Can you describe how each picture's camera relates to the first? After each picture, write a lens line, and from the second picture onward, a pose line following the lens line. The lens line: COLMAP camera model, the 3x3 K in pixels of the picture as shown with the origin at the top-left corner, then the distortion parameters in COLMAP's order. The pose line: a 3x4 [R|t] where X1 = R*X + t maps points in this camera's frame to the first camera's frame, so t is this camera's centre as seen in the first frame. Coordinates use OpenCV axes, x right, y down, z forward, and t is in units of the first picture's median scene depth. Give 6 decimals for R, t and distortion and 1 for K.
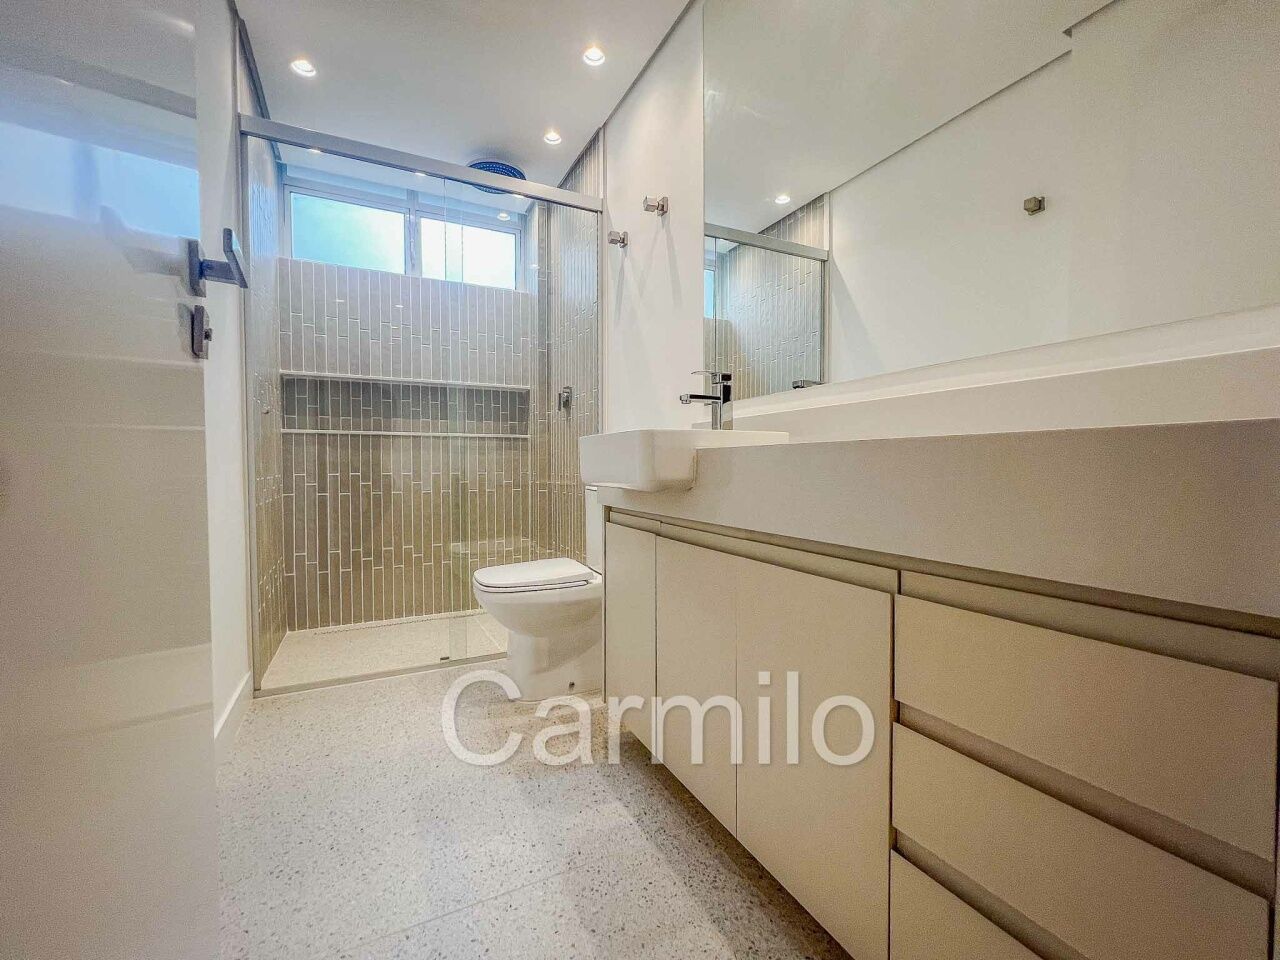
lens RADIAL K [[538.5, 0, 633.4], [0, 538.5, 483.3], [0, 0, 1]] dist [0.000796, 0.001089]
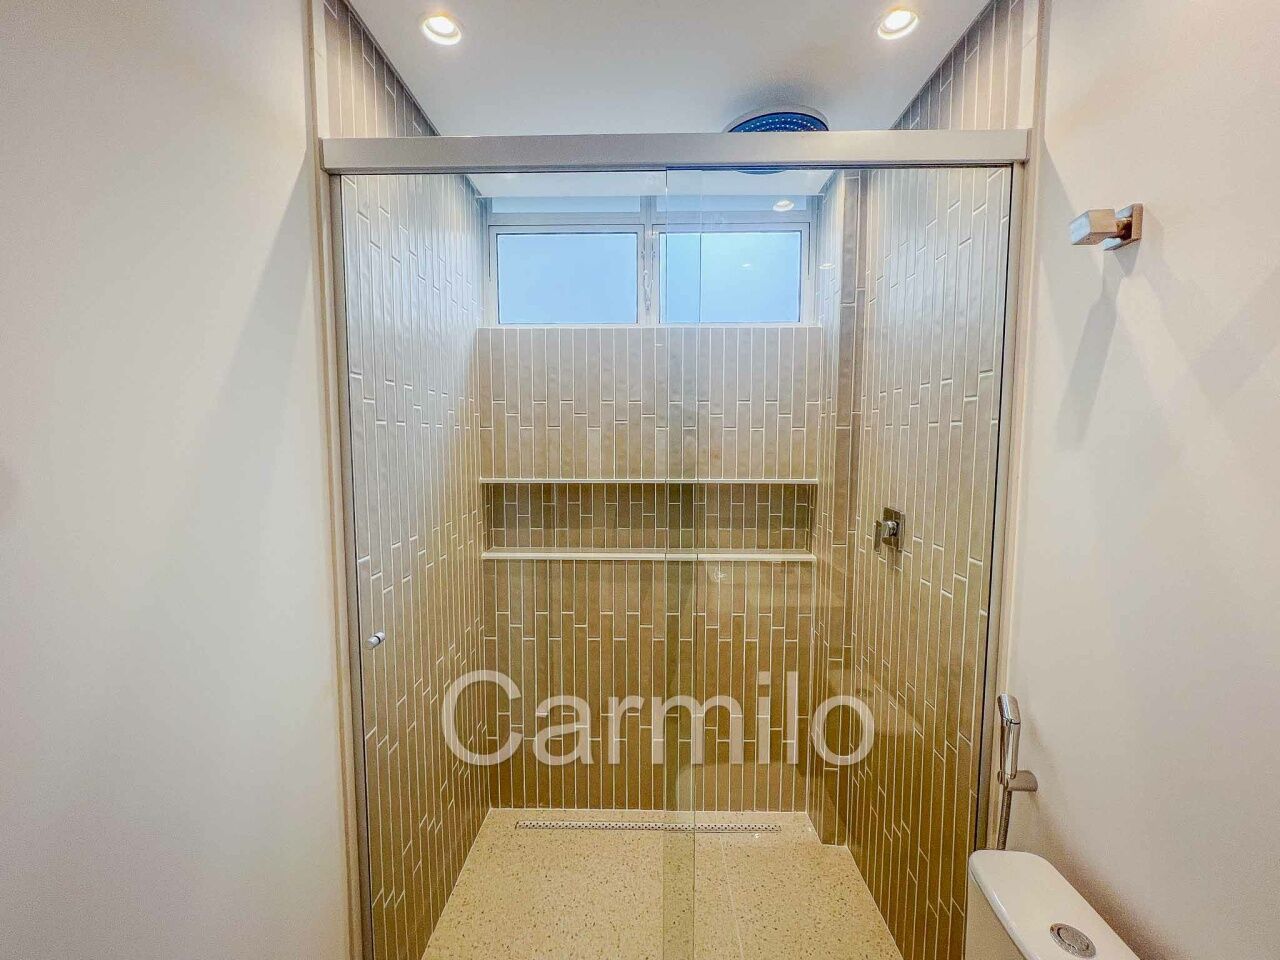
lens RADIAL K [[516.3, 0, 643.1], [0, 516.3, 475.0], [0, 0, 1]] dist [0.000900, 0.000048]
pose [[0.887215, 0.037332, -0.459844, -0.112057], [-0.015860, 0.998600, 0.050470, -0.241923], [0.461084, -0.037484, 0.886565, 0.436237]]
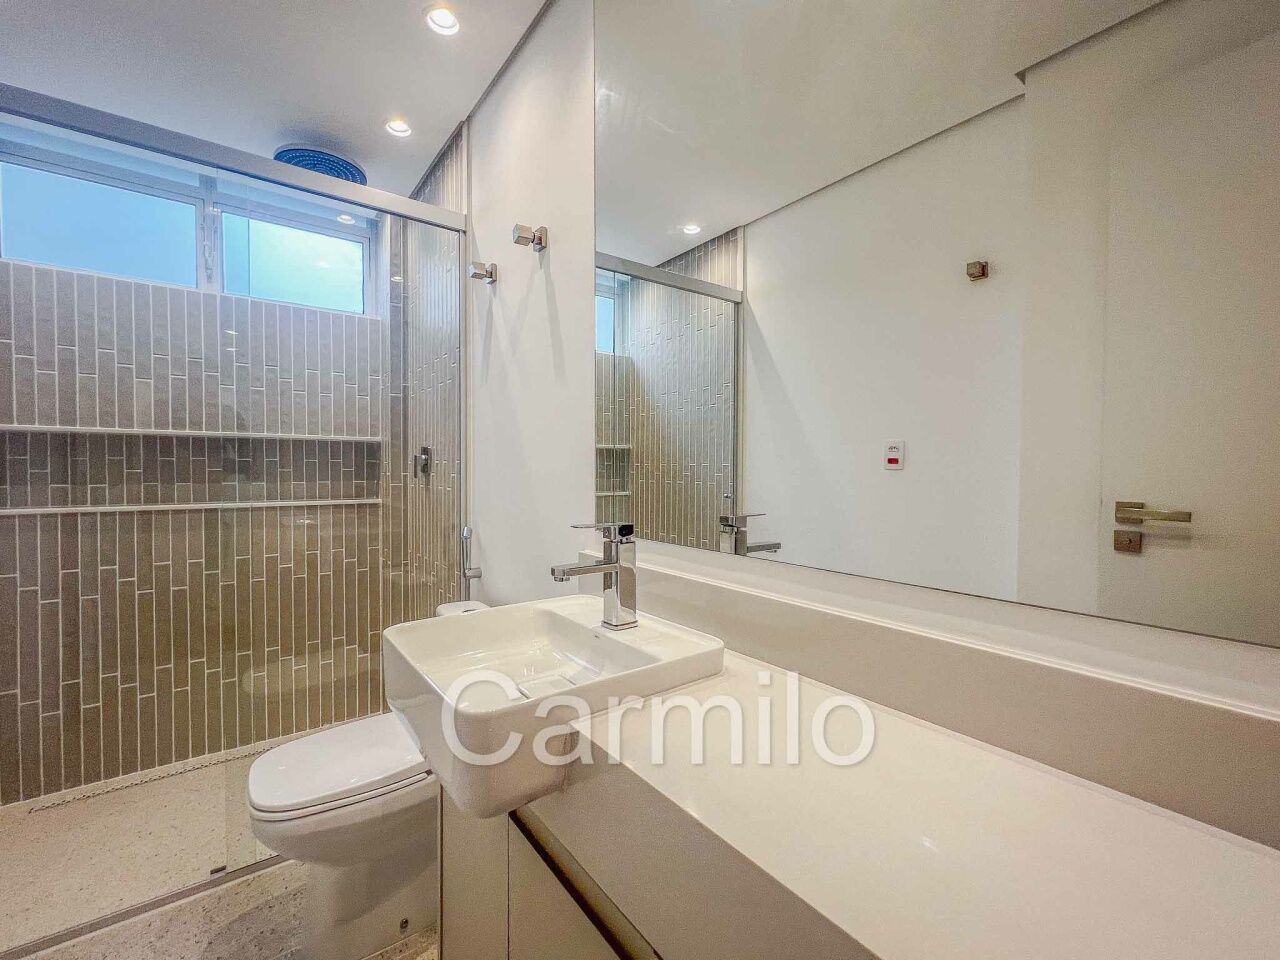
lens RADIAL K [[538.5, 0, 630.2], [0, 538.5, 480.9], [0, 0, 1]] dist [0.000796, 0.001089]
pose [[0.984771, 0.002163, 0.173843, 0.033765], [-0.001042, 0.999978, -0.006535, -0.128191], [-0.173853, 0.006254, 0.984752, 0.184989]]
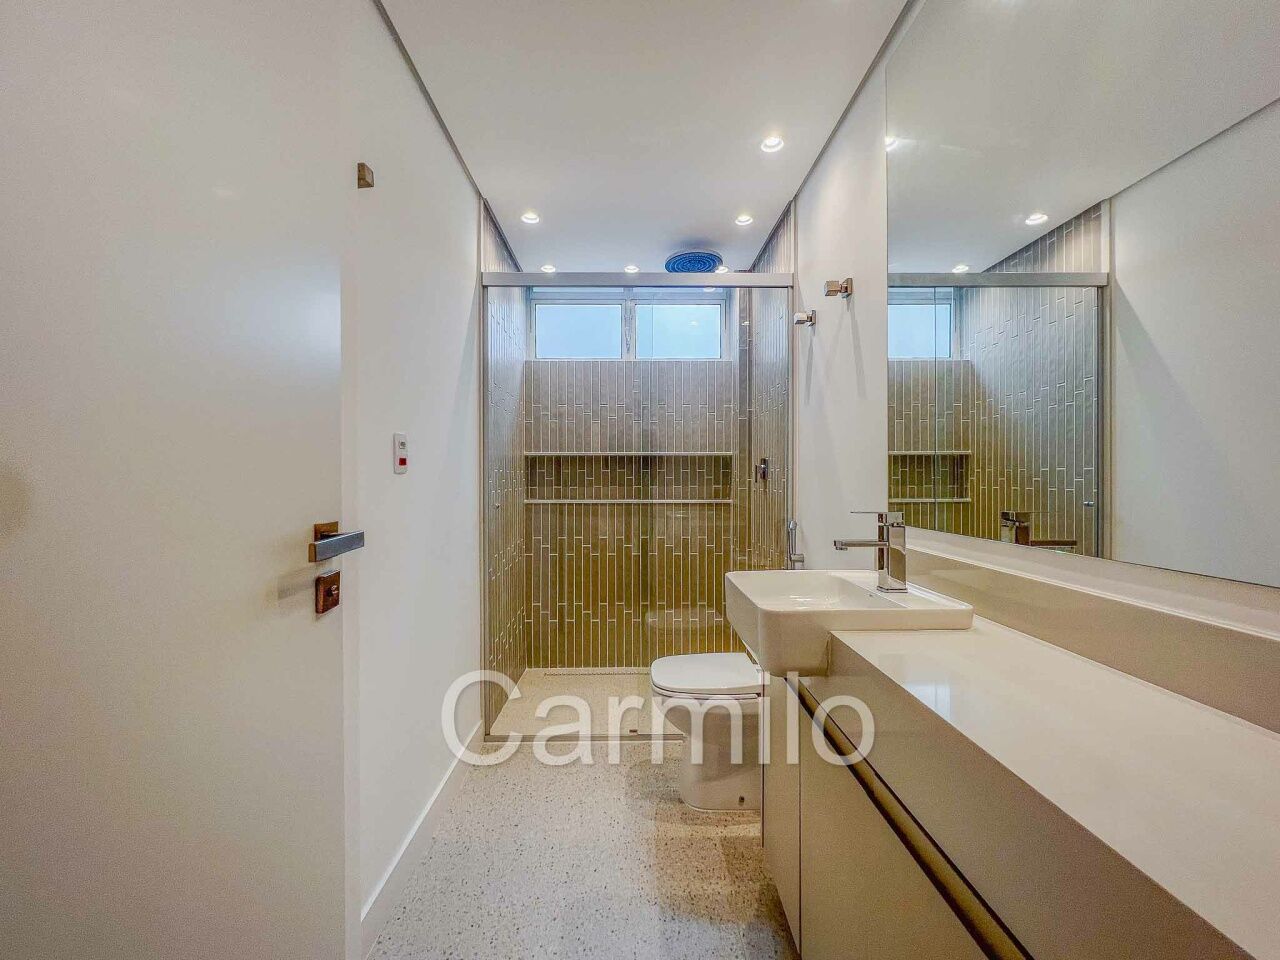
lens RADIAL K [[518.3, 0, 642.0], [0, 518.3, 481.7], [0, 0, 1]] dist [0.001341, -0.000118]
pose [[0.903879, 0.003243, -0.427776, 0.081774], [-0.012605, 0.999739, -0.019054, -0.118238], [0.427602, 0.022614, 0.903684, 0.052647]]
